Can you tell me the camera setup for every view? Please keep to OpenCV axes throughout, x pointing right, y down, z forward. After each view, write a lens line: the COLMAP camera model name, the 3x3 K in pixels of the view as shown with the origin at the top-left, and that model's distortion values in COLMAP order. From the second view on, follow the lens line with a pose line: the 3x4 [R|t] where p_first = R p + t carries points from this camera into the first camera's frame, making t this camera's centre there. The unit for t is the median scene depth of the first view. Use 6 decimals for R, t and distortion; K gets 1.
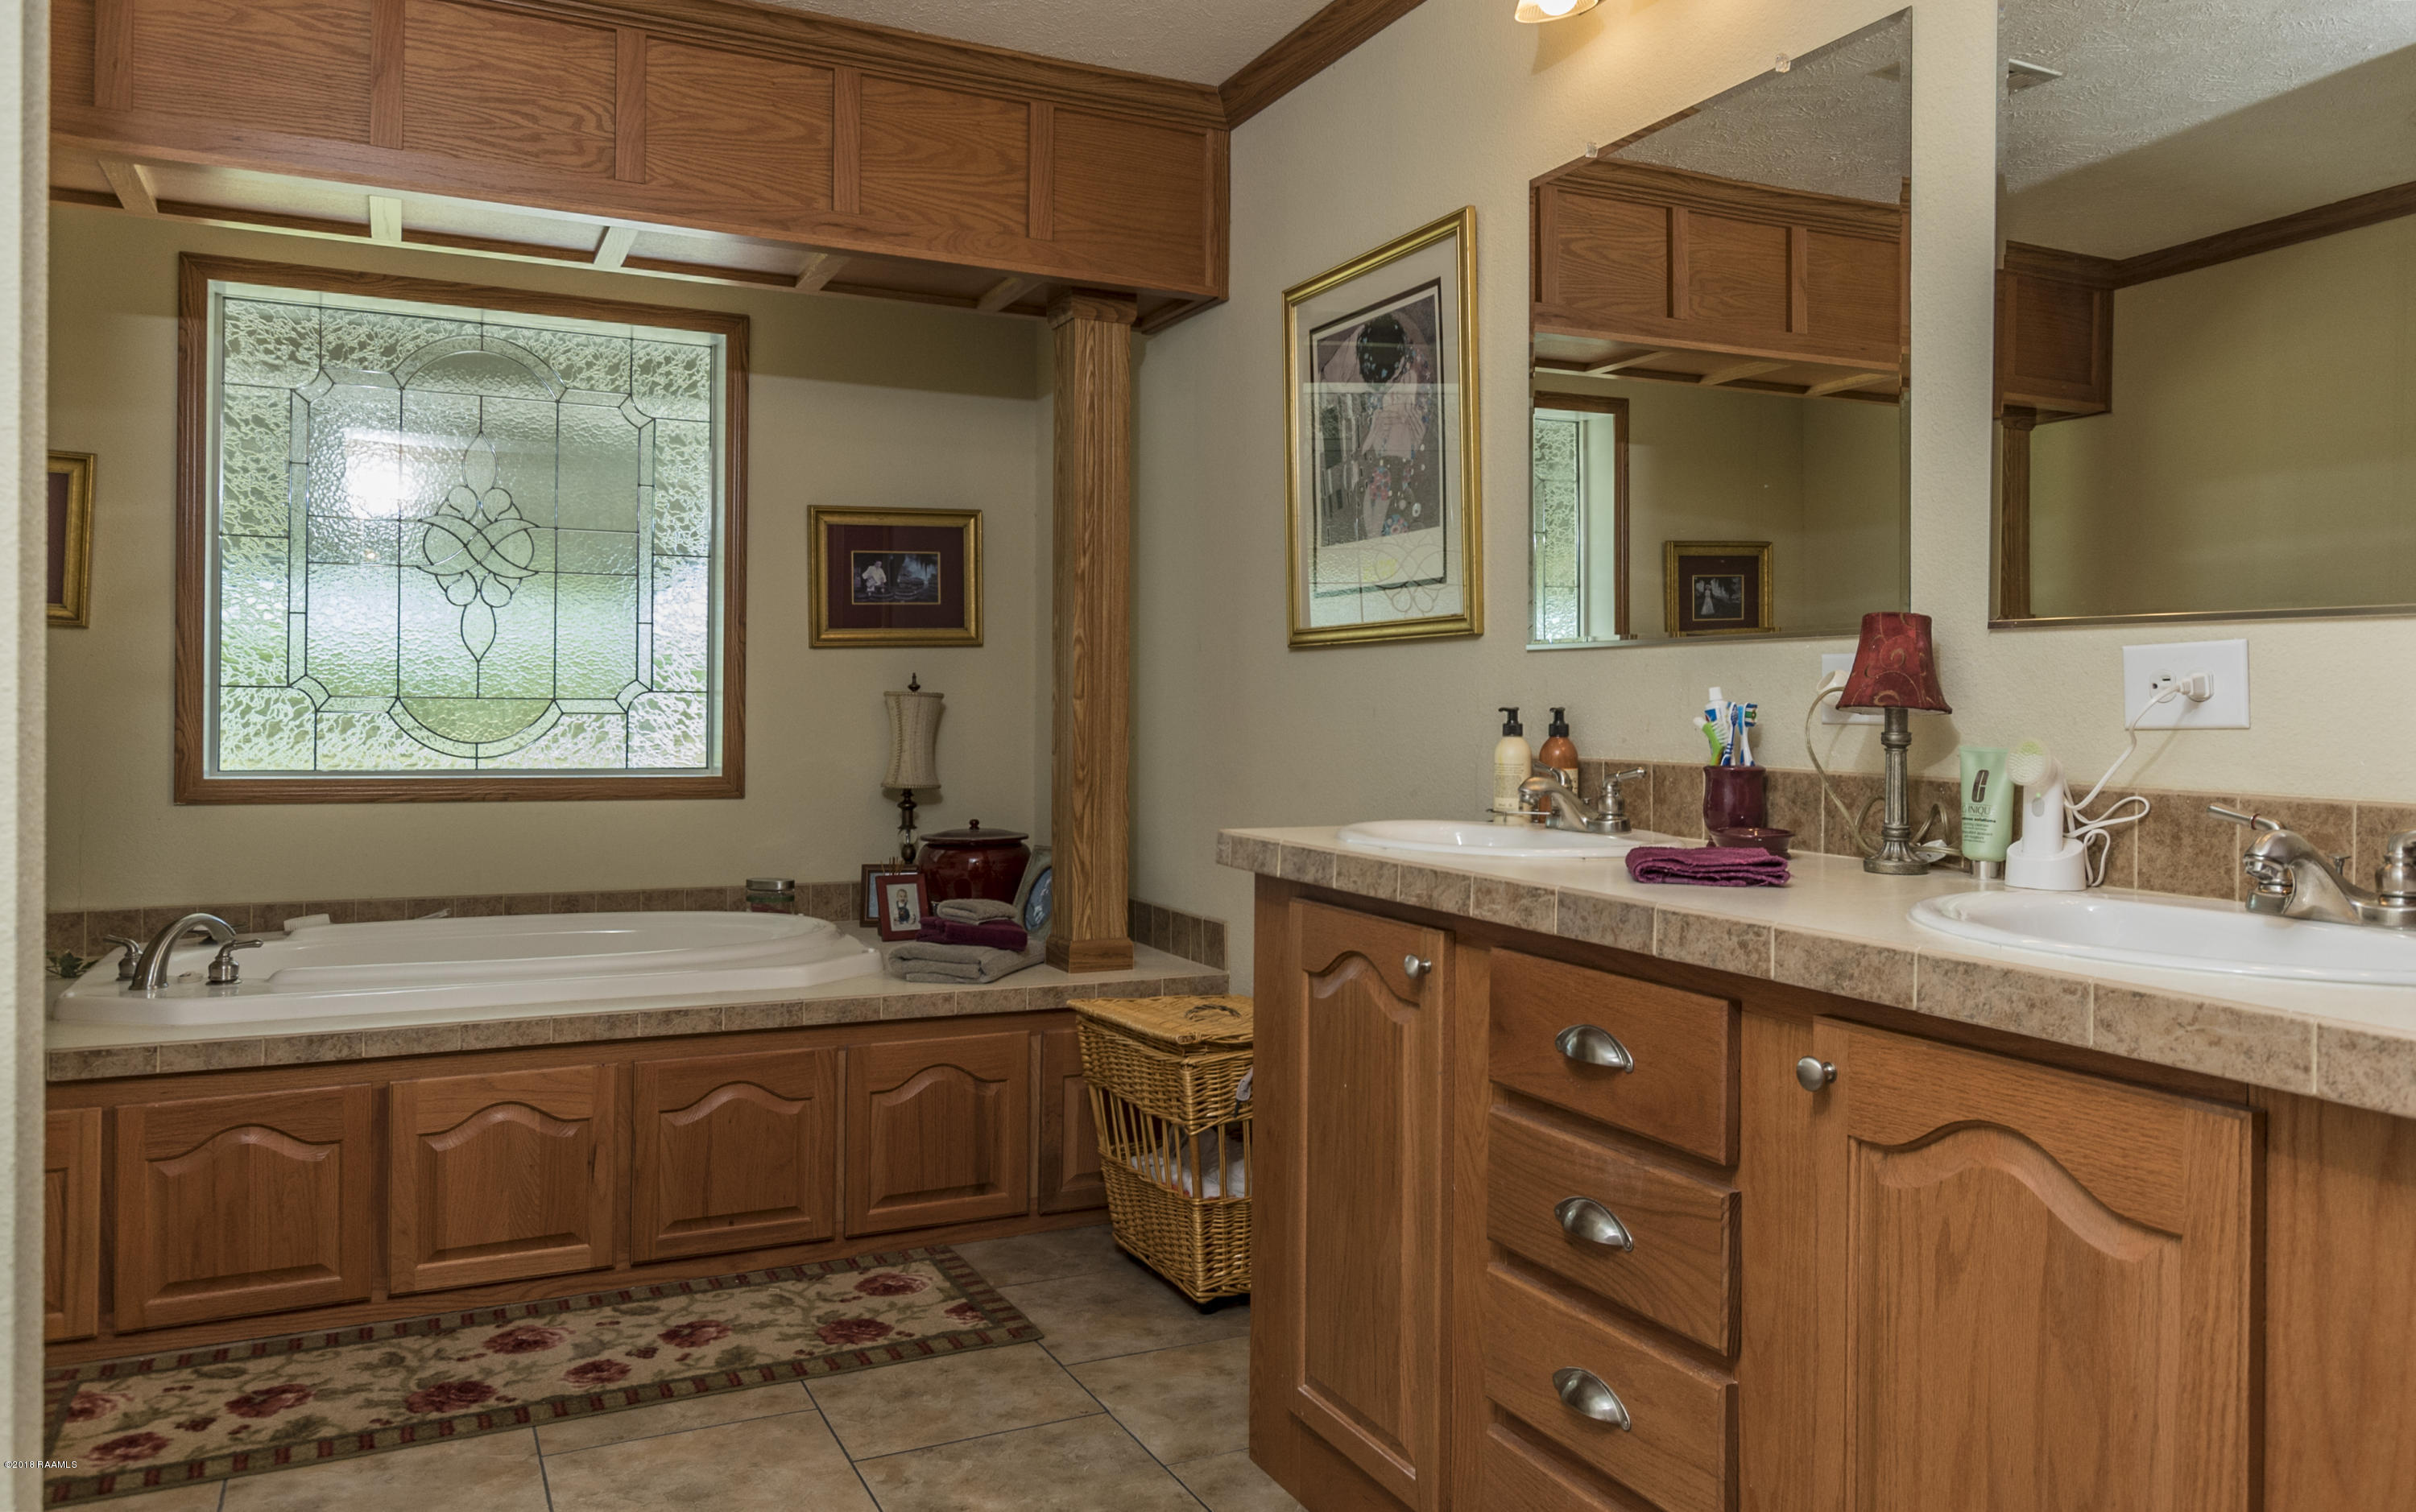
lens RADIAL K [[1685.9, 0, 1205.1], [0, 1685.9, 696.9], [0, 0, 1]] dist [0.001659, 0.003940]
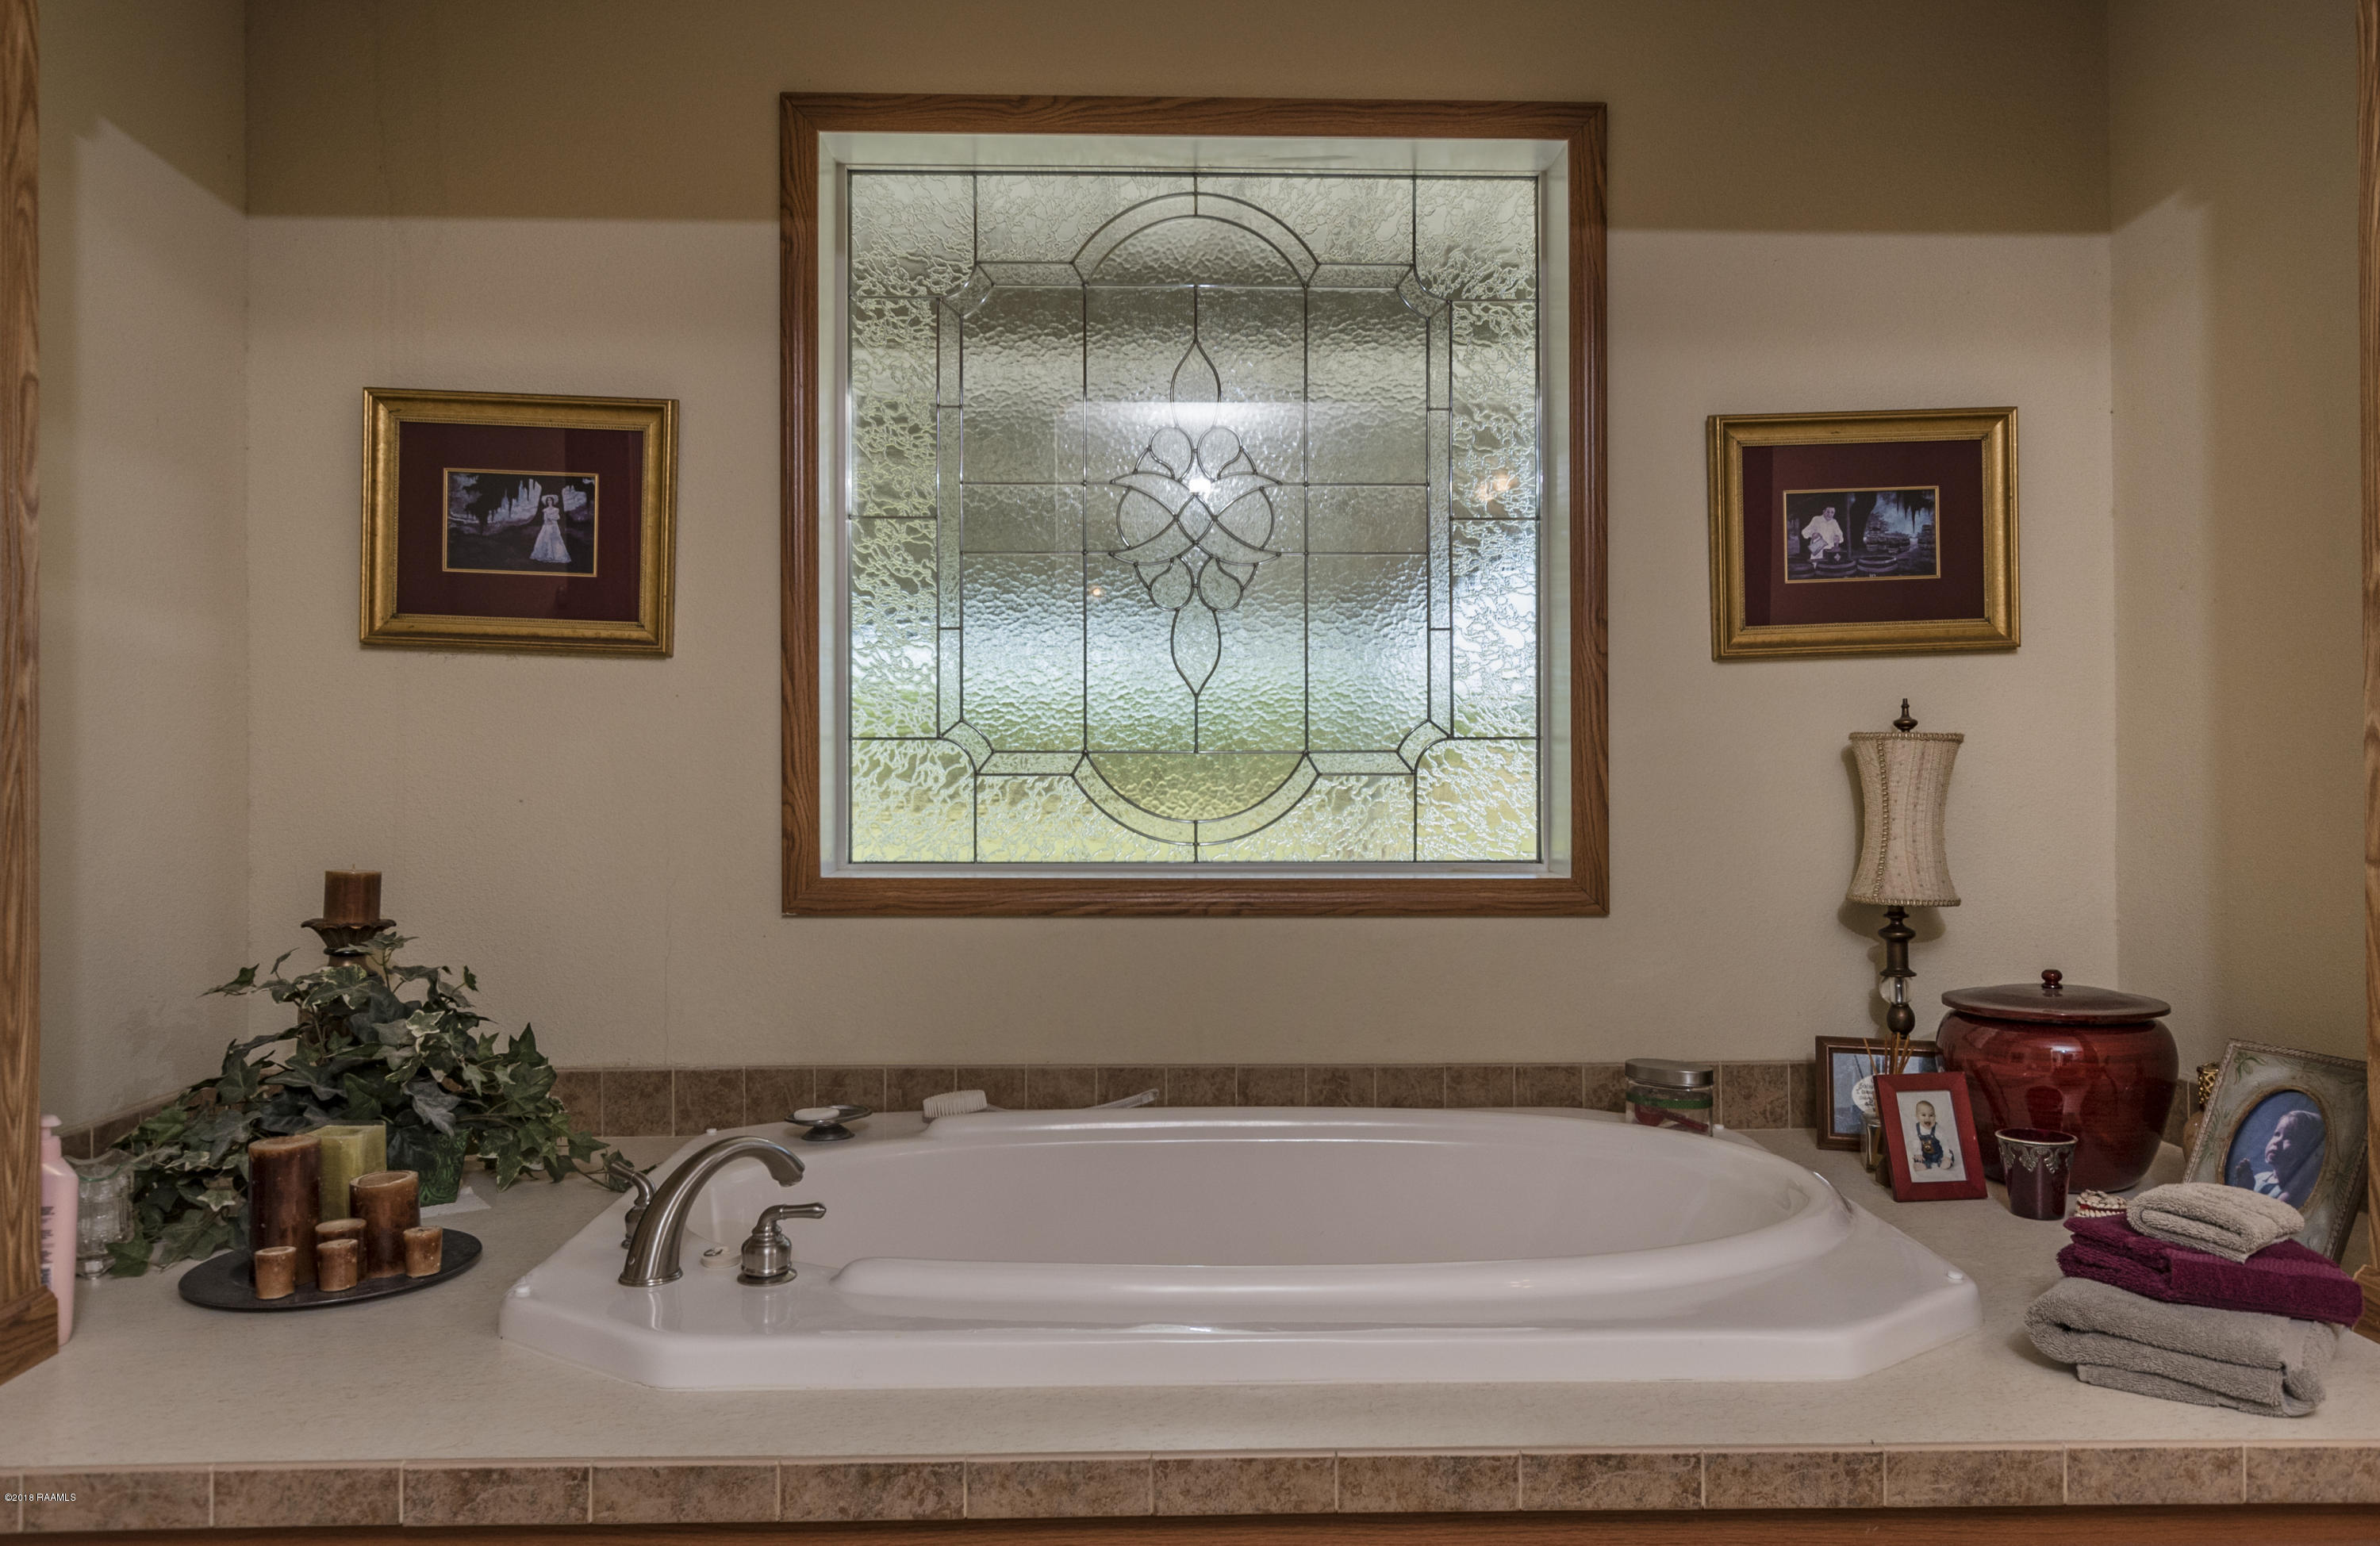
lens RADIAL K [[1757.3, 0, 1190.0], [0, 1757.3, 773.0], [0, 0, 1]] dist [0.002217, 0.000618]
pose [[0.913197, -0.005881, -0.407475, -0.163345], [0.012104, 0.999846, 0.012694, 0.000181], [0.407337, -0.016524, 0.913128, 0.394948]]
